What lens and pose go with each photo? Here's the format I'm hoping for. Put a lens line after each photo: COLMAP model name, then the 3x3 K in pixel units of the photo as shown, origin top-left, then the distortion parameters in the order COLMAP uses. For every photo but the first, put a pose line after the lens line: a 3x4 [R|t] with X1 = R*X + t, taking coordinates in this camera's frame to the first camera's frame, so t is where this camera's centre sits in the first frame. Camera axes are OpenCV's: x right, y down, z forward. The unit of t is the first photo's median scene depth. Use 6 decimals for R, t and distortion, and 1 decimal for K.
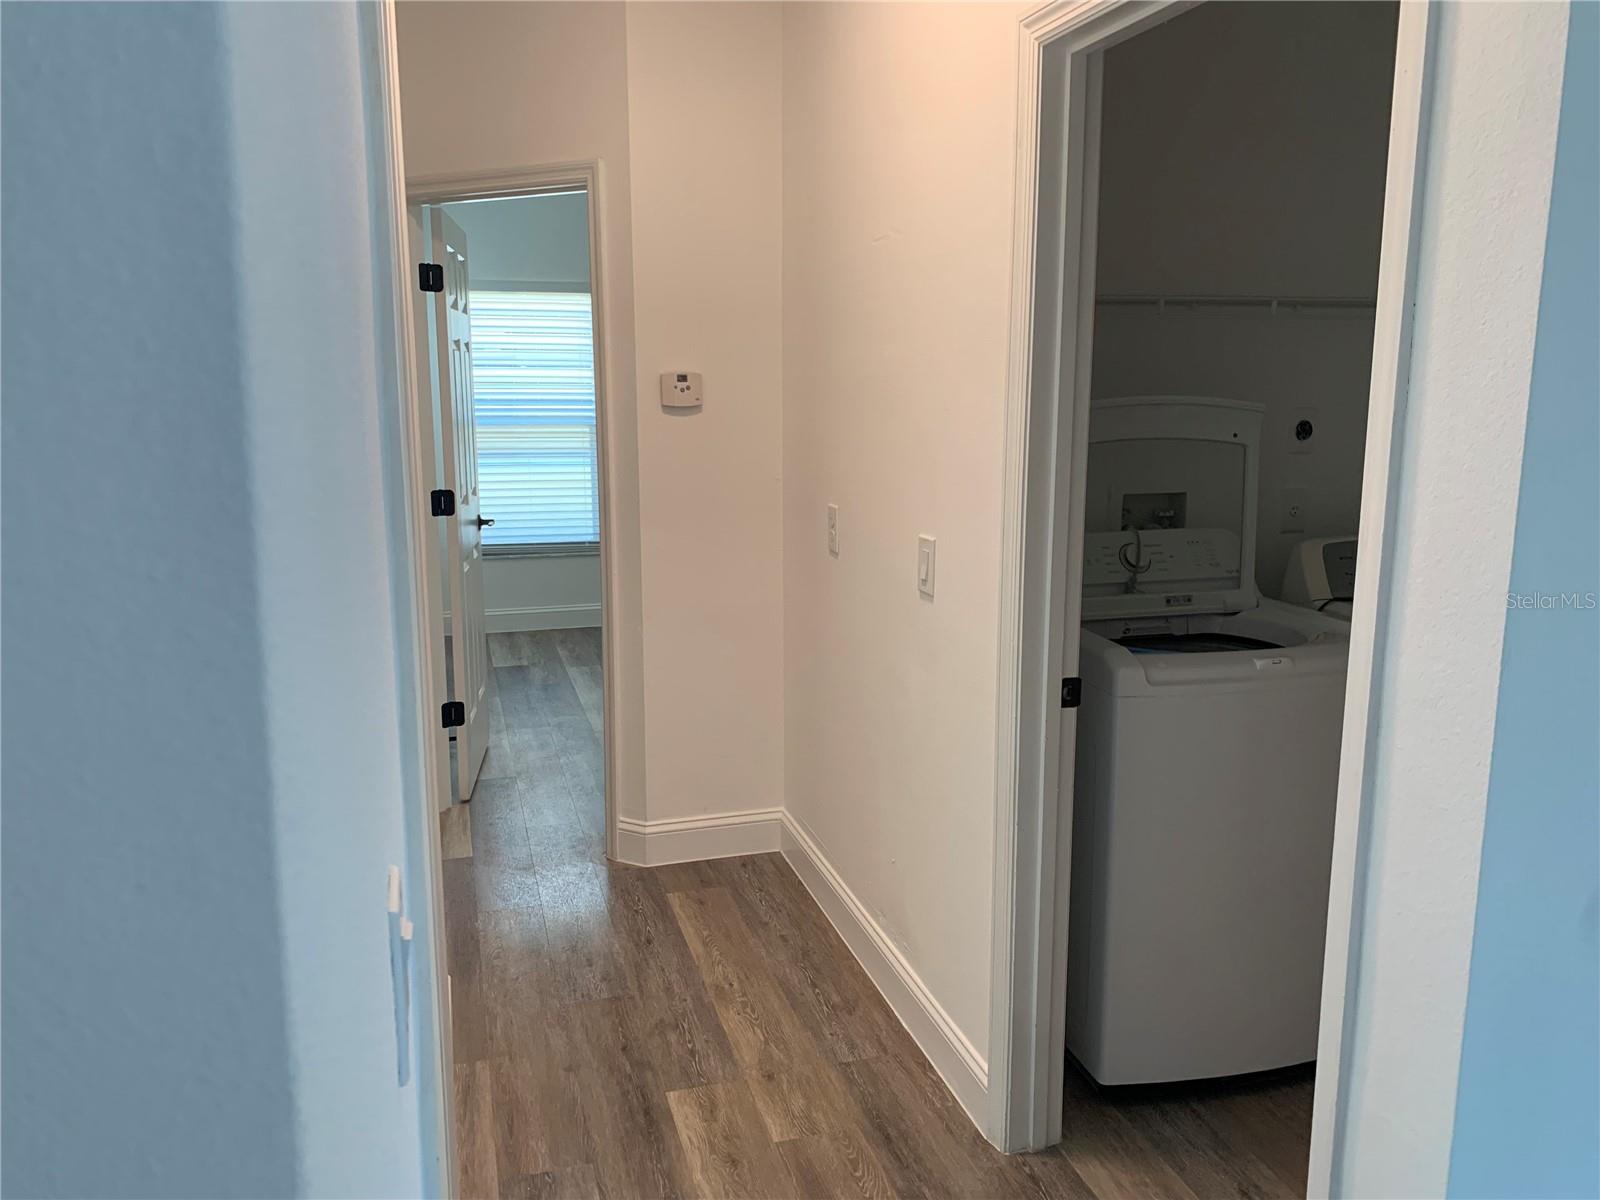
lens RADIAL K [[1202.7, 0, 800.9], [0, 1202.7, 608.8], [0, 0, 1]] dist [0.014176, -0.026380]
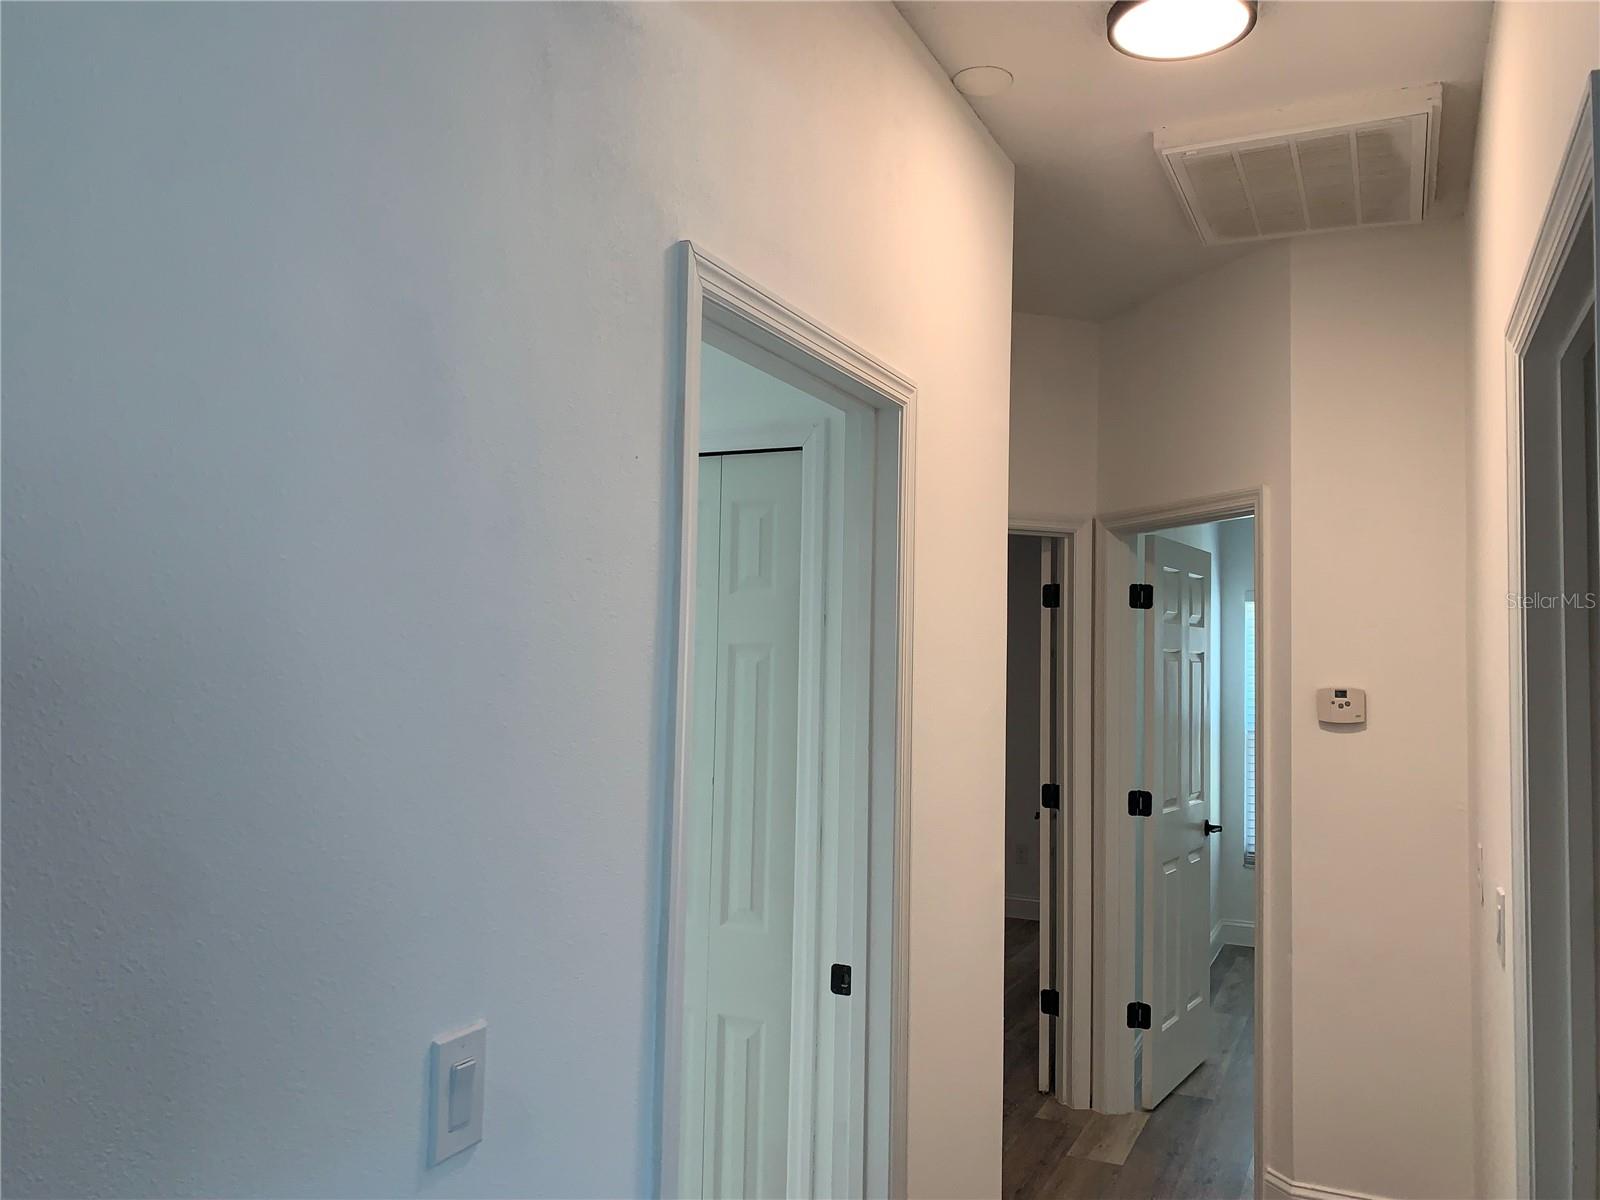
lens RADIAL K [[1202.7, 0, 799.5], [0, 1202.7, 591.0], [0, 0, 1]] dist [0.014176, -0.026380]
pose [[0.735276, -0.030448, -0.677084, 0.221830], [-0.143569, 0.969324, -0.199499, -0.016666], [0.662388, 0.243895, 0.708348, 0.014457]]
